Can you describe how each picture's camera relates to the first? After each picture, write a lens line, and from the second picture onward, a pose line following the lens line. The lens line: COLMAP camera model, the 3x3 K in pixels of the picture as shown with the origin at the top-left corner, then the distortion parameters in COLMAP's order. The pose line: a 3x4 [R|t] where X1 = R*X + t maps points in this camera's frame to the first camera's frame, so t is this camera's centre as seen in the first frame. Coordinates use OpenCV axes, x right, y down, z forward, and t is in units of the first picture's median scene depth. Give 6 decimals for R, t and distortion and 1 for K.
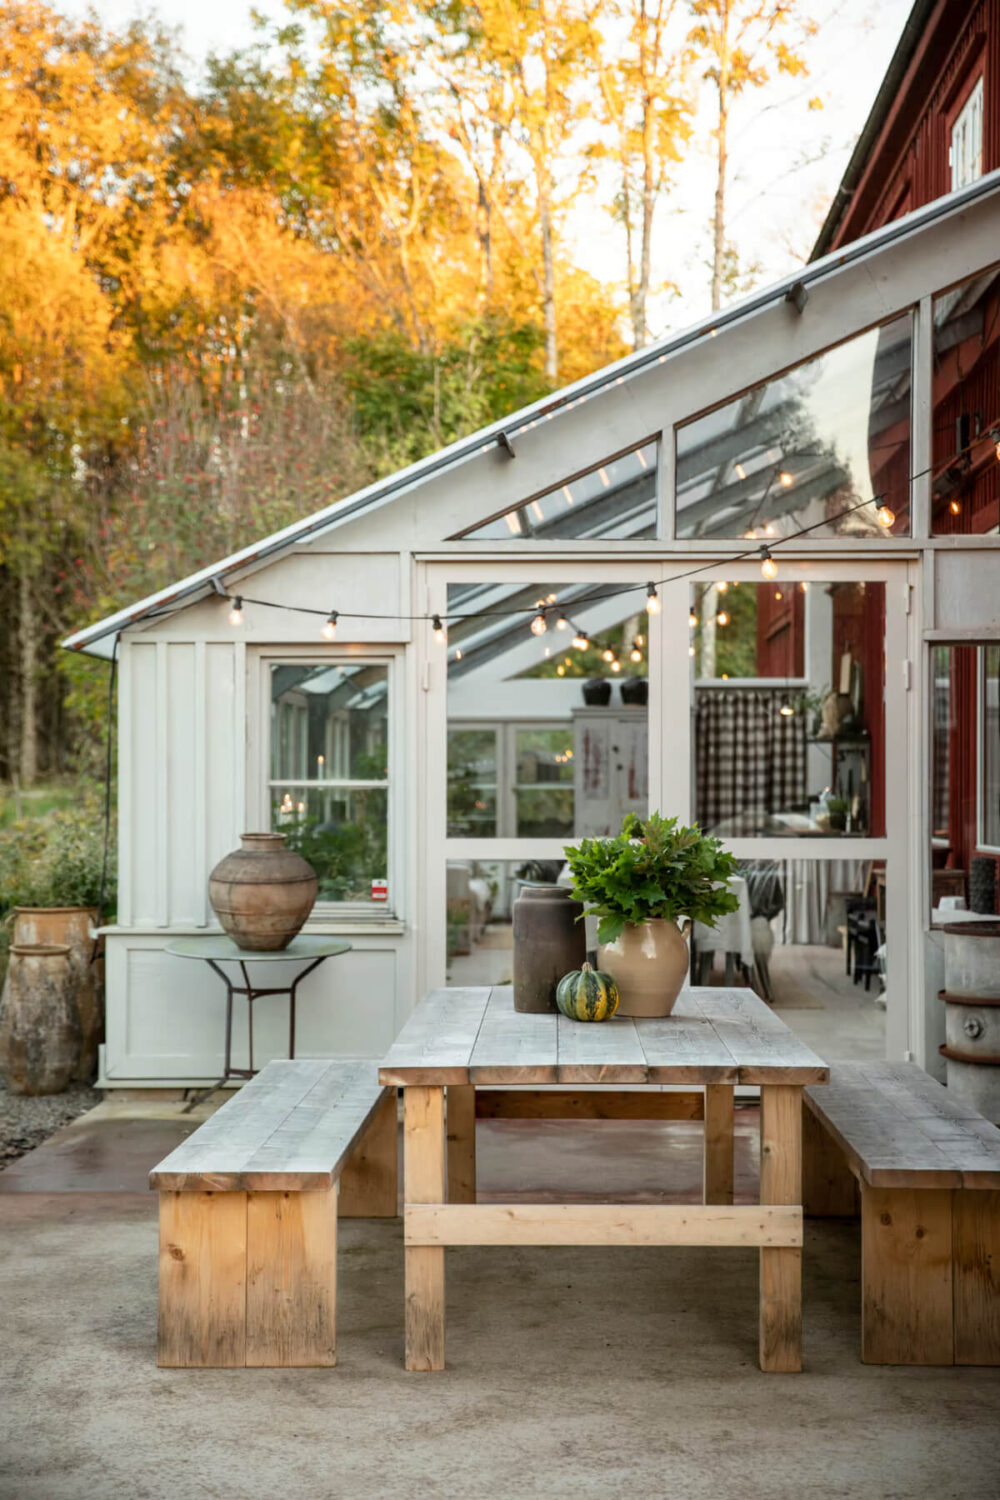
lens RADIAL K [[1869.8, 0, 500.0], [0, 1869.8, 750.0], [0, 0, 1]] dist [-0.011002, -0.026751]
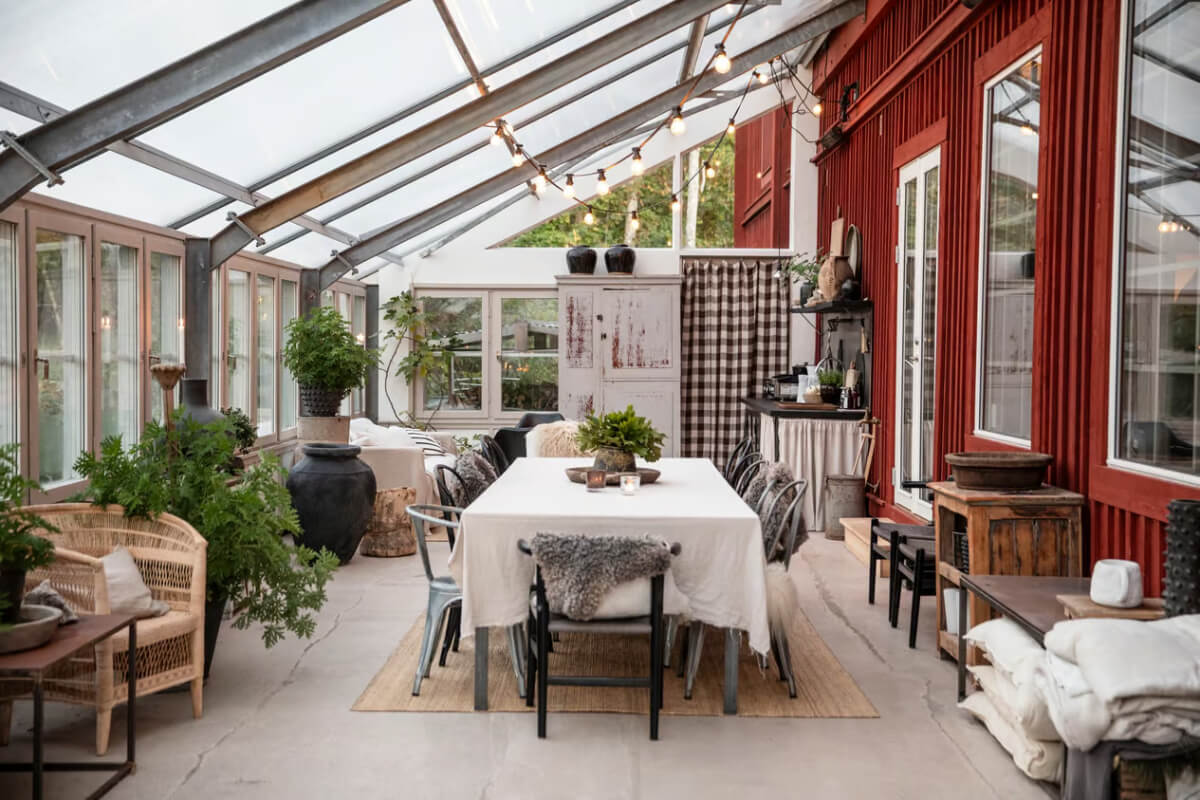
lens RADIAL K [[1495.9, 0, 600.0], [0, 1495.9, 400.0], [0, 0, 1]] dist [-0.011002, -0.026751]
pose [[0.998691, 0.004438, 0.050962, 0.021234], [-0.007084, 0.998629, 0.051865, 0.001972], [-0.050662, -0.052158, 0.997353, 0.202742]]
